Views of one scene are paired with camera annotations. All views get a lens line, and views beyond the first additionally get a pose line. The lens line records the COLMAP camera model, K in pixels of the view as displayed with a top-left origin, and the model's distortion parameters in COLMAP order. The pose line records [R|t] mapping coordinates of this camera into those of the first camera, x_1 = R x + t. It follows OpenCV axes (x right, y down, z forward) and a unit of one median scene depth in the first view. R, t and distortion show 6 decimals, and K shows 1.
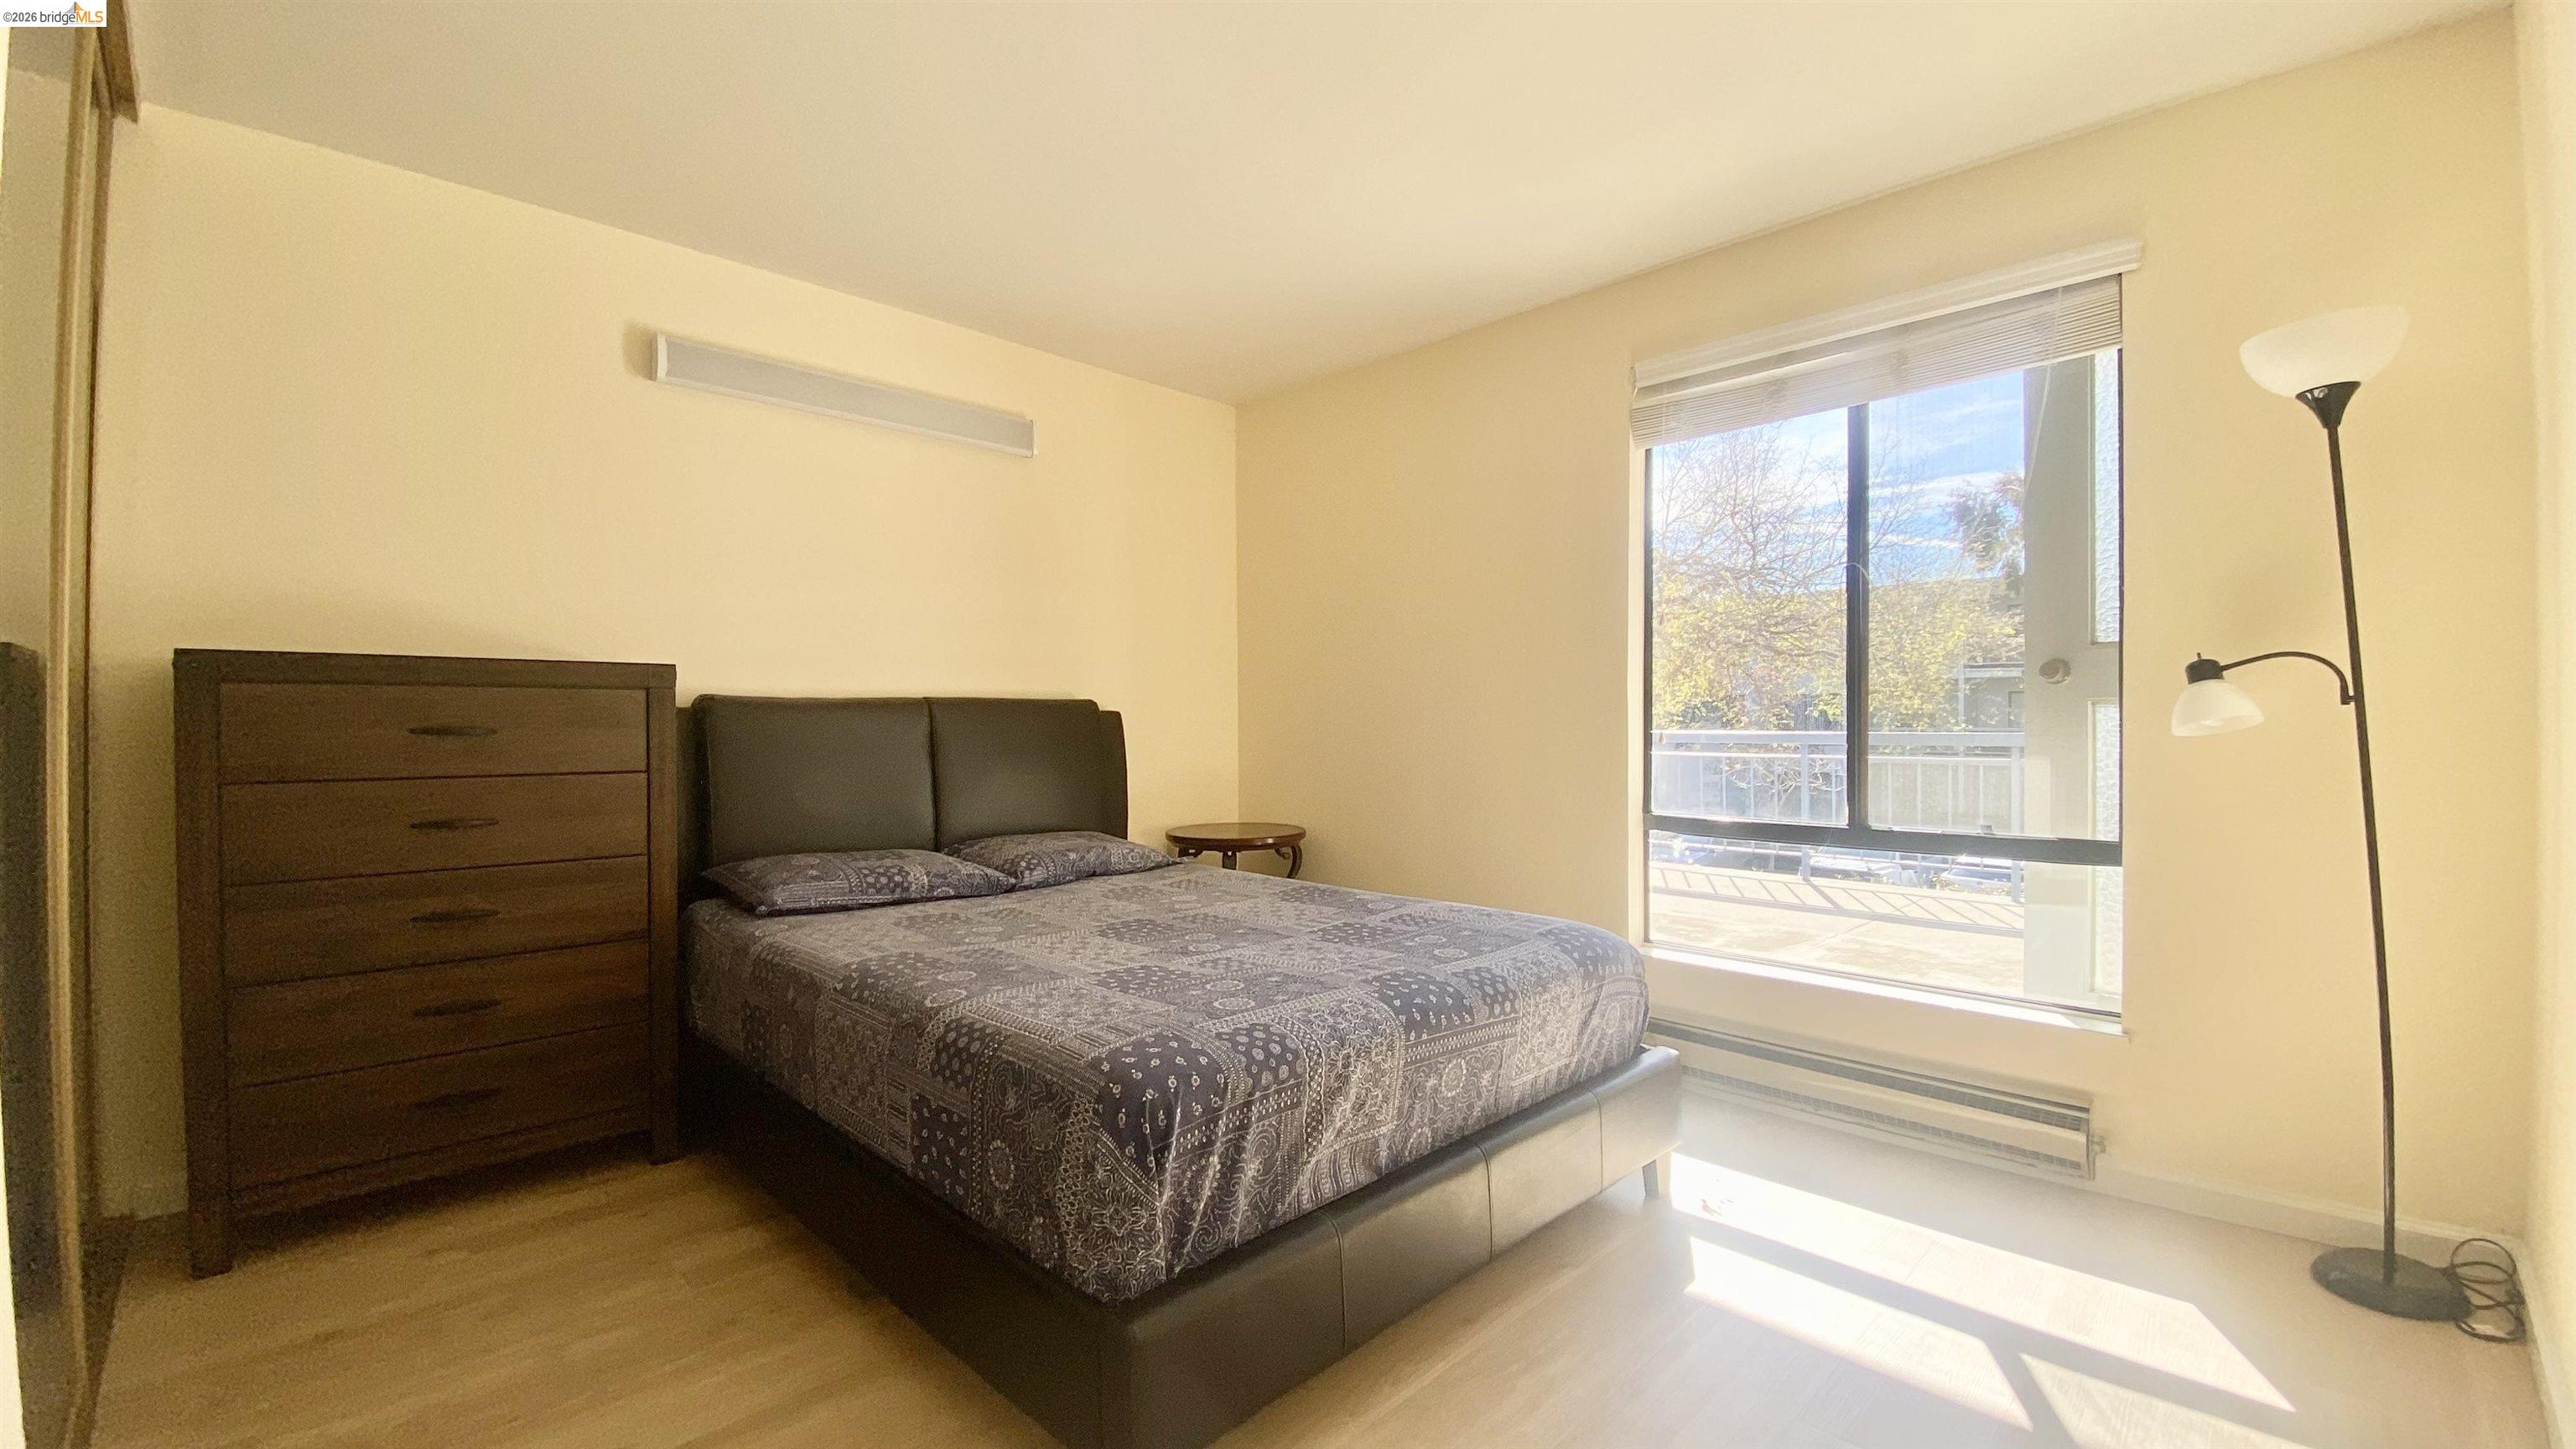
lens RADIAL K [[1065.2, 0, 1288.0], [0, 1065.2, 724.5], [0, 0, 1]] dist [0.000138, -0.000248]
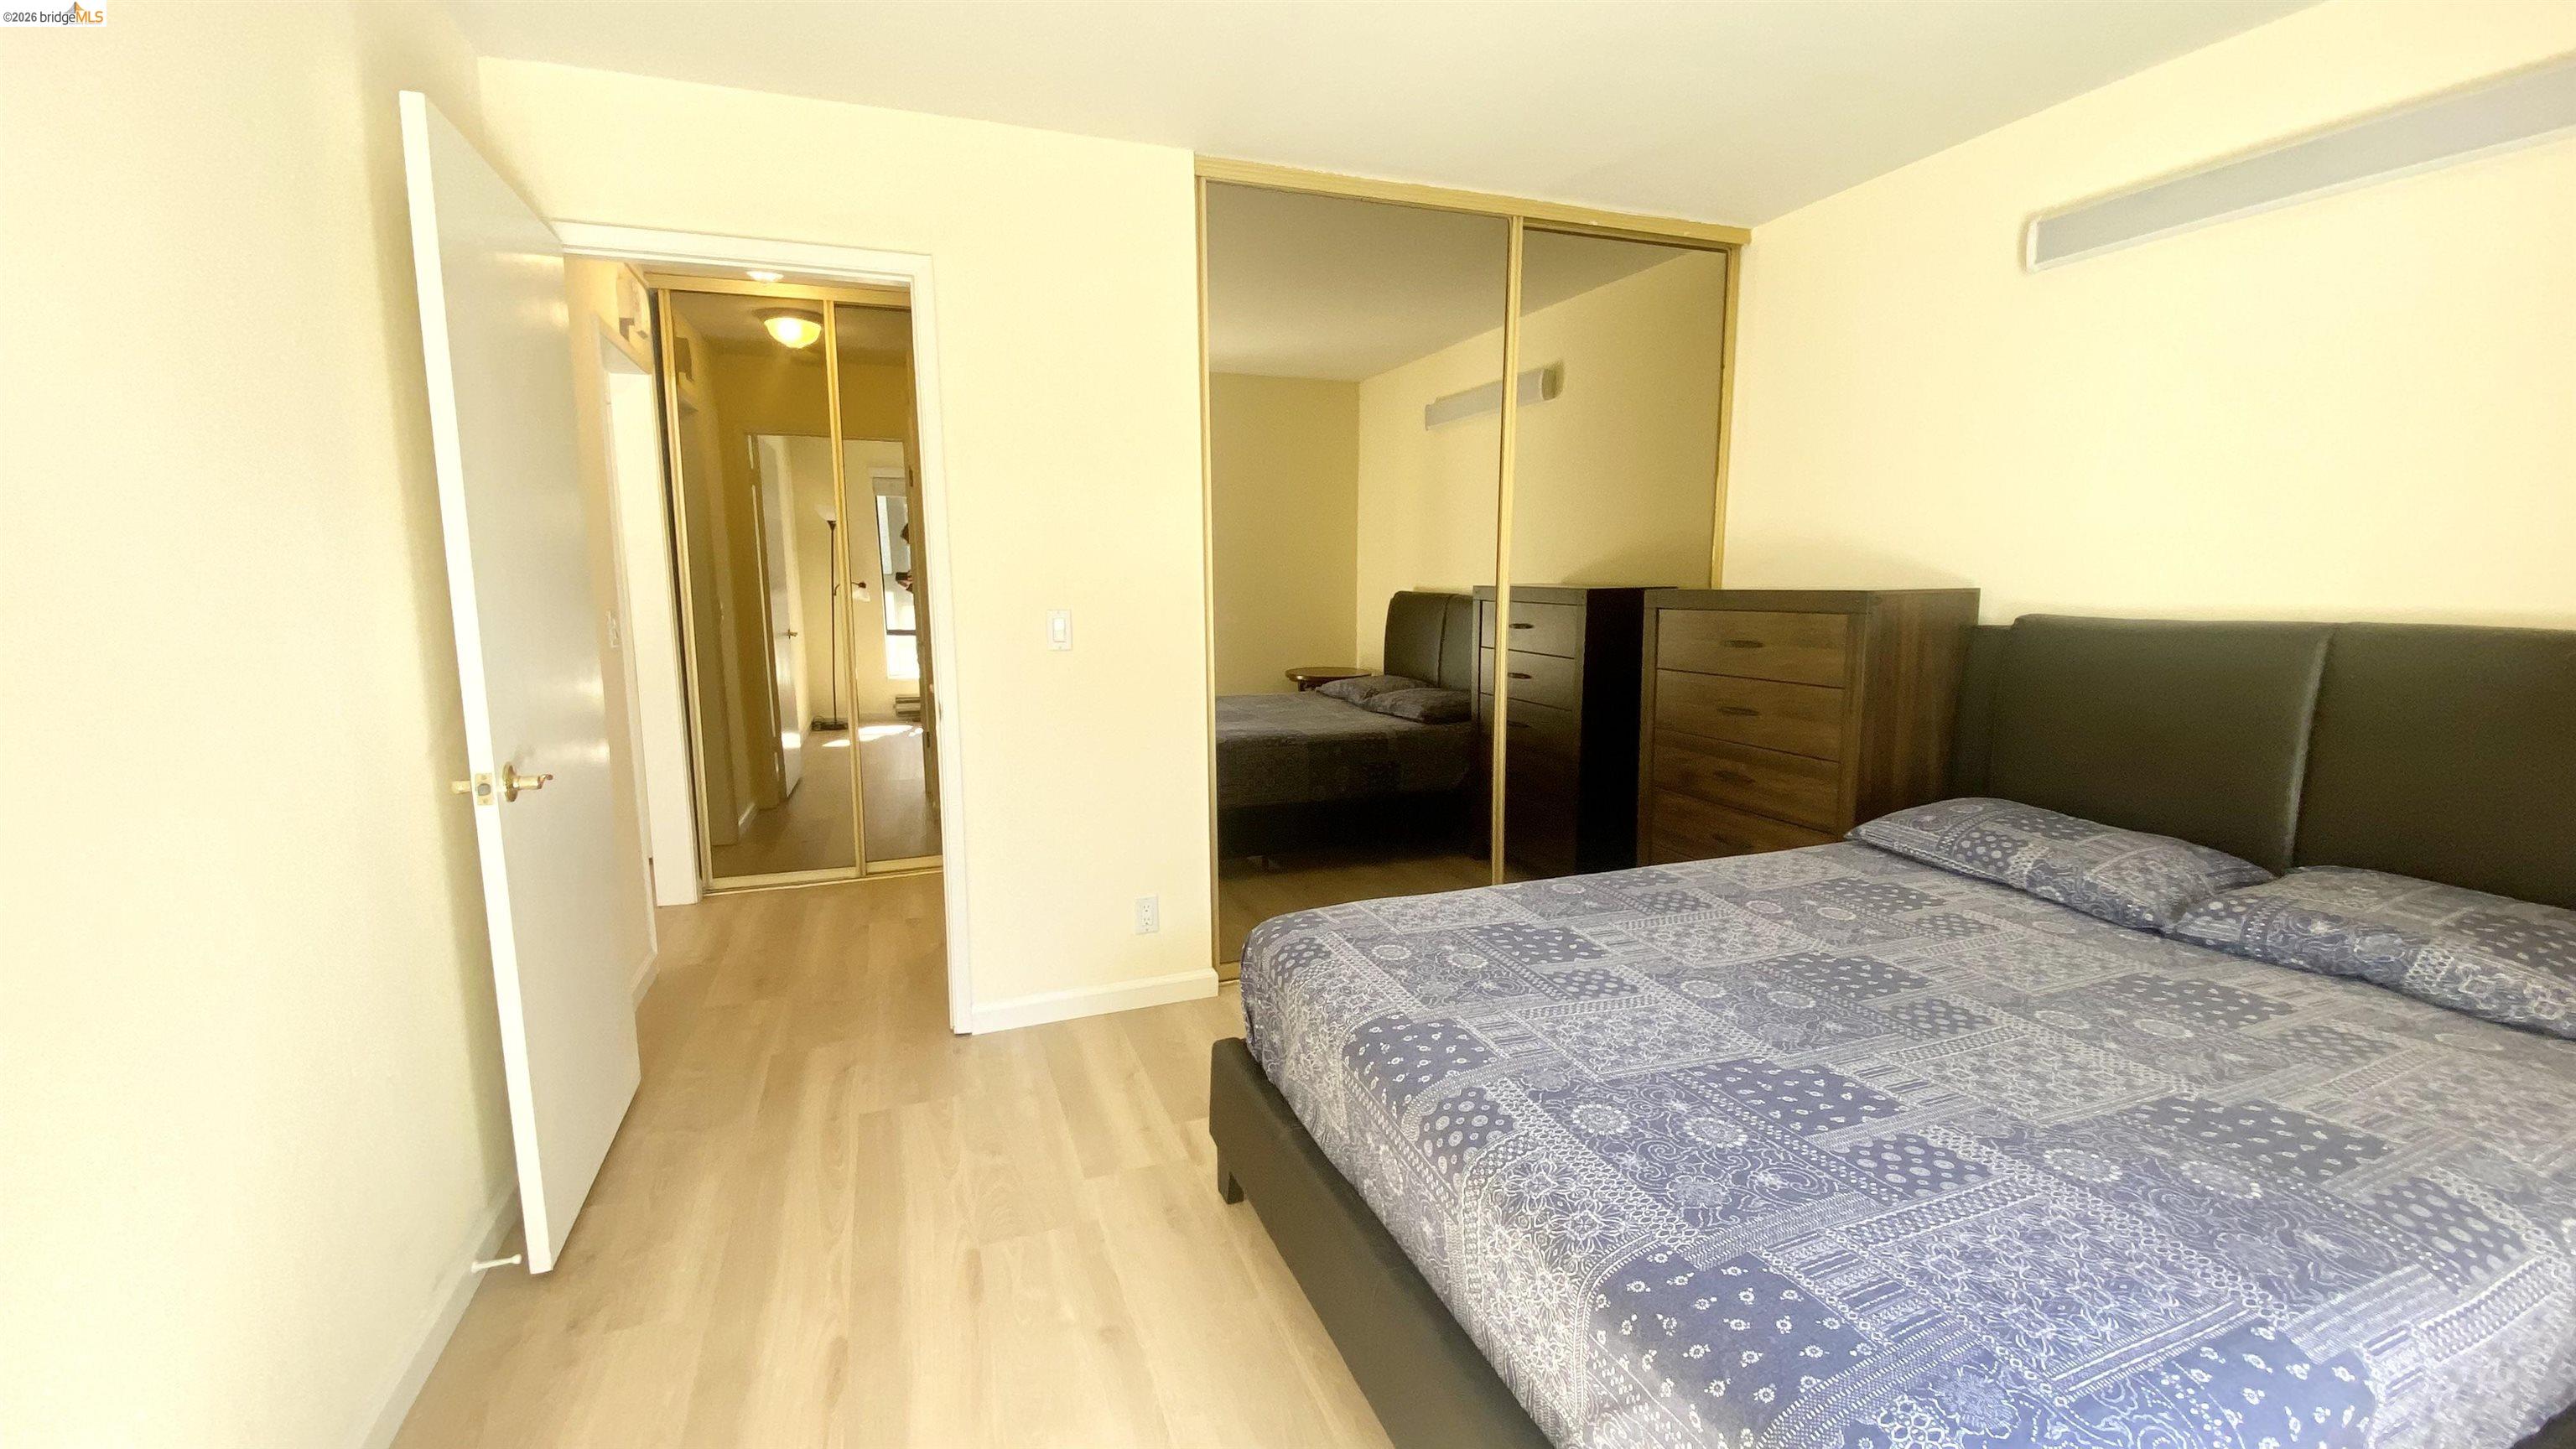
lens RADIAL K [[1065.2, 0, 1288.0], [0, 1065.2, 724.5], [0, 0, 1]] dist [0.000138, -0.000248]
pose [[-0.413142, 0.131815, -0.901076, 0.570264], [0.003835, 0.989712, 0.143023, -0.070939], [0.910659, 0.055633, -0.409397, 0.826917]]
